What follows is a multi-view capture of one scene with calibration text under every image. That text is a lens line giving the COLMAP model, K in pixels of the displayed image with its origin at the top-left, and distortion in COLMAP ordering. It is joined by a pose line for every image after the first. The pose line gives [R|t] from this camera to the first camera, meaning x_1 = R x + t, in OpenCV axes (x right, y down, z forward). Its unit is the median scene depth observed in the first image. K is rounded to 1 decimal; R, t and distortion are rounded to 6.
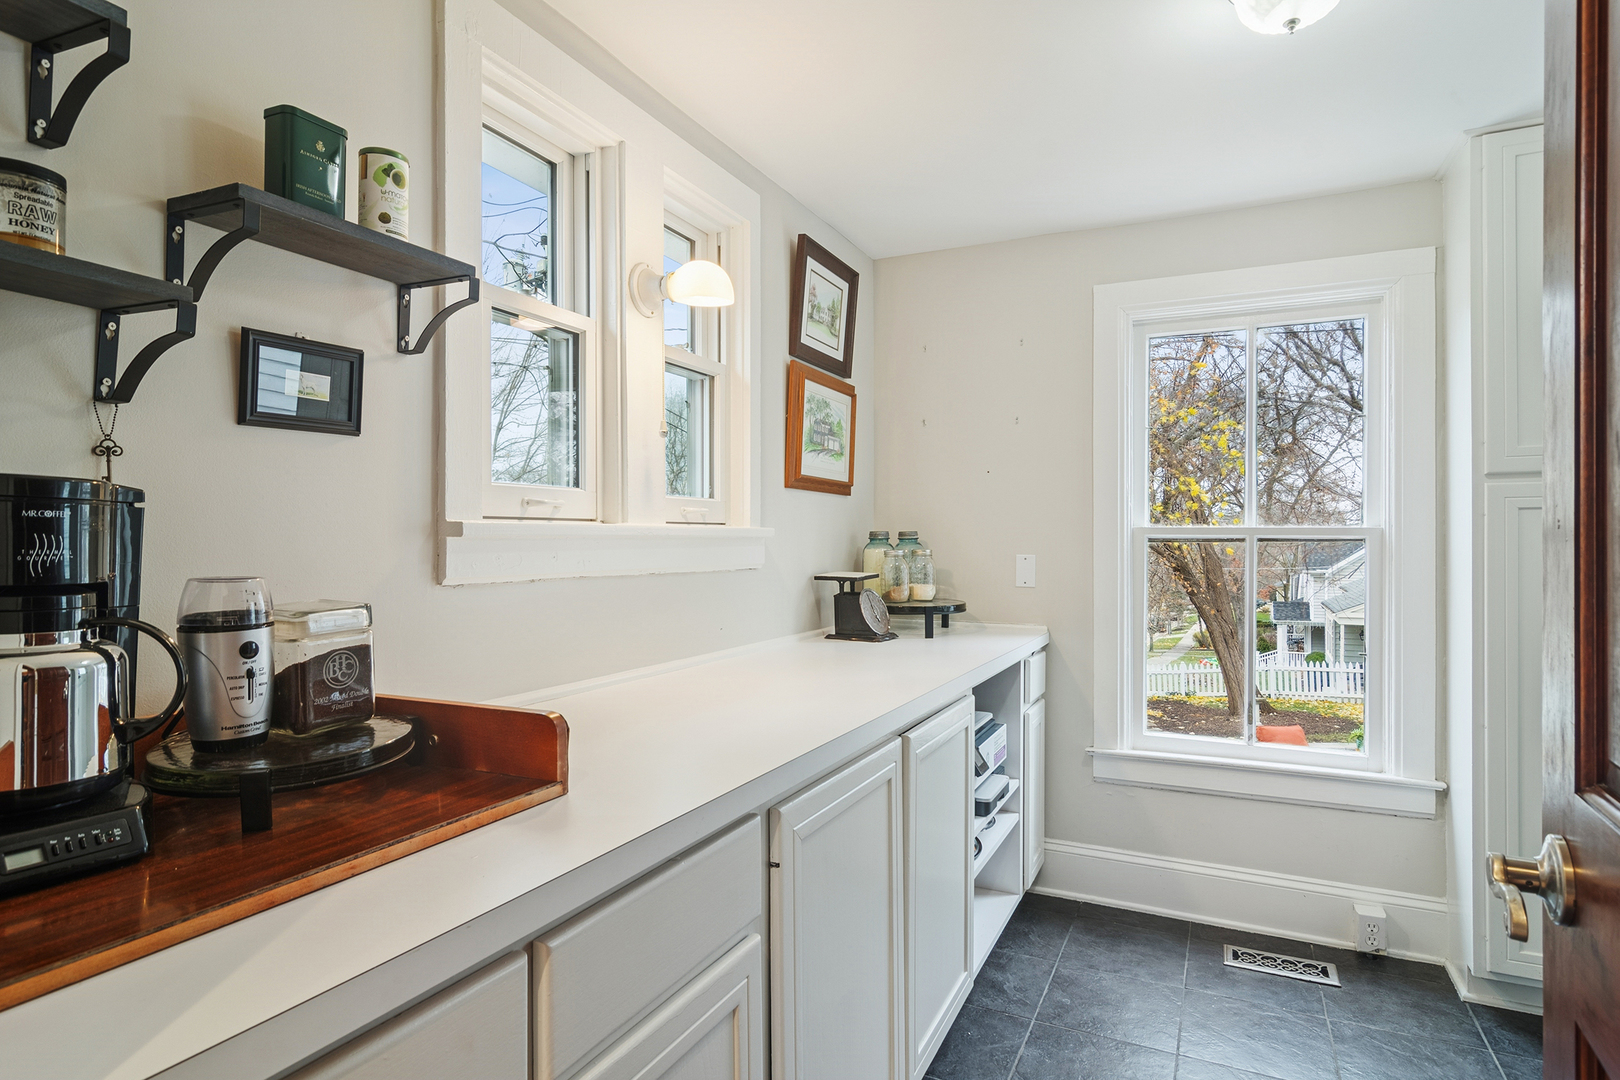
lens RADIAL K [[877.1, 0, 808.6], [0, 877.1, 542.6], [0, 0, 1]] dist [-0.016694, -0.000437]
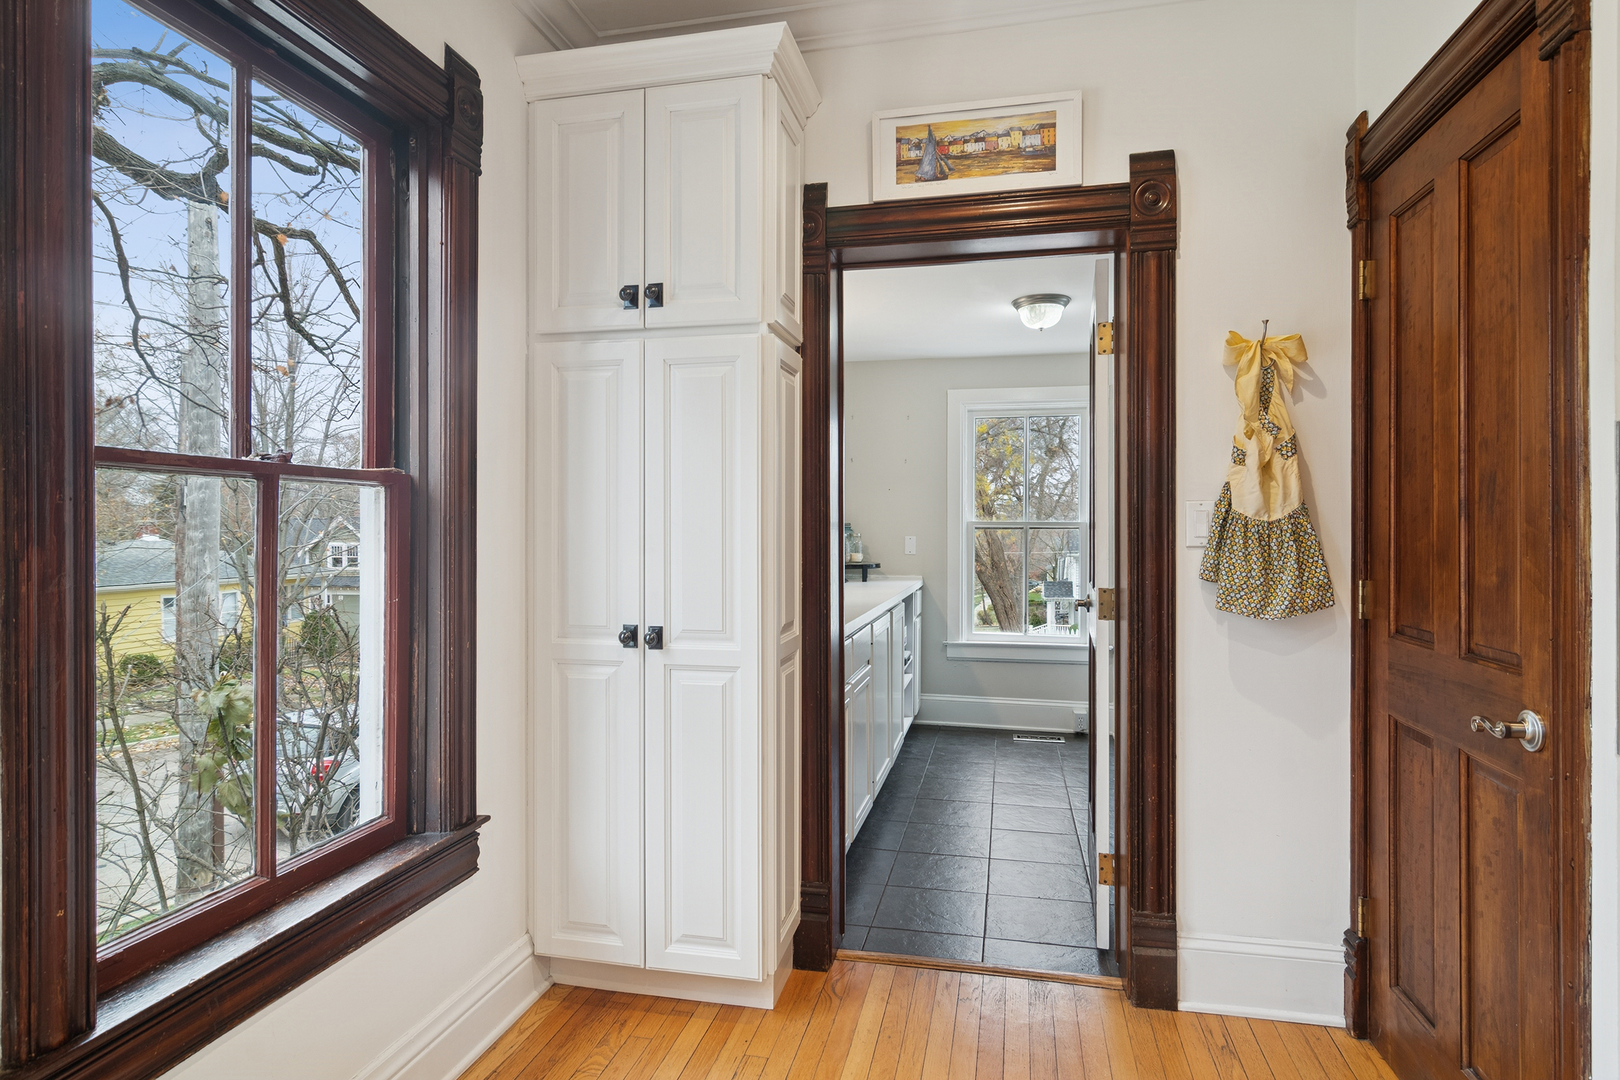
lens RADIAL K [[877.1, 0, 811.6], [0, 877.1, 533.3], [0, 0, 1]] dist [-0.016694, -0.000437]
pose [[0.973997, 0.005011, 0.226507, -0.354971], [-0.006417, 0.999964, 0.005473, -0.001872], [-0.226472, -0.006784, 0.973994, -0.700551]]
